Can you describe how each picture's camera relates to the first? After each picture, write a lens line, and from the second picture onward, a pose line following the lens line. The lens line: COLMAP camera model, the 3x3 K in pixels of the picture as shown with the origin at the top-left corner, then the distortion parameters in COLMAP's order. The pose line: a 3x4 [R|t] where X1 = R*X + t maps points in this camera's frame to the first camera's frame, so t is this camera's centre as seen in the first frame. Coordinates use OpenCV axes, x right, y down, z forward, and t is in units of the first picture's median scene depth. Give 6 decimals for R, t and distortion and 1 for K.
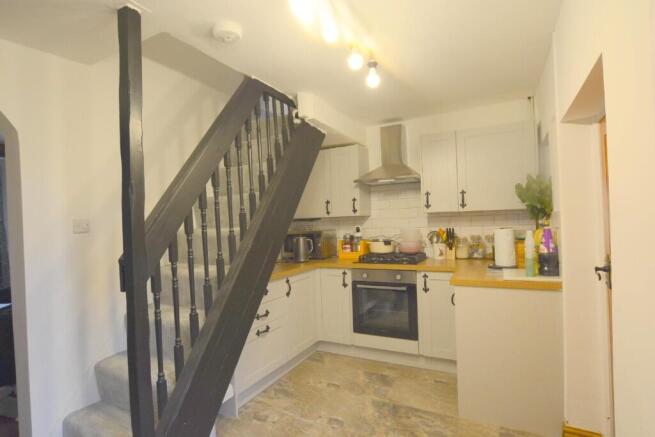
lens RADIAL K [[324.4, 0, 328.1], [0, 324.4, 220.9], [0, 0, 1]] dist [-0.015391, -0.000079]
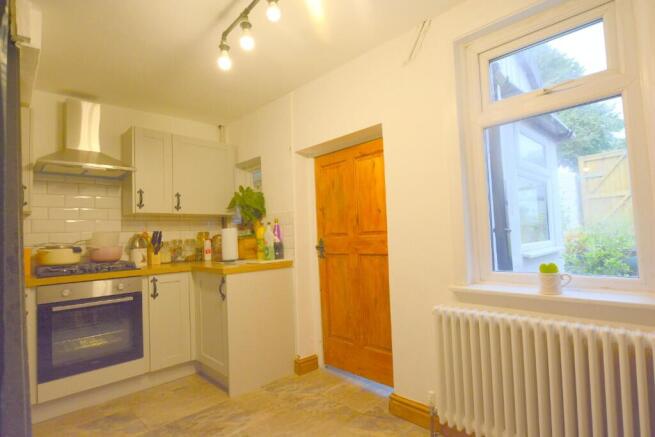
lens RADIAL K [[324.4, 0, 328.1], [0, 324.4, 220.9], [0, 0, 1]] dist [-0.015391, -0.000079]
pose [[0.323638, 0.066075, 0.943871, -0.383834], [0.020641, 0.996828, -0.076860, 0.080059], [-0.945956, 0.044358, 0.321248, 0.230834]]
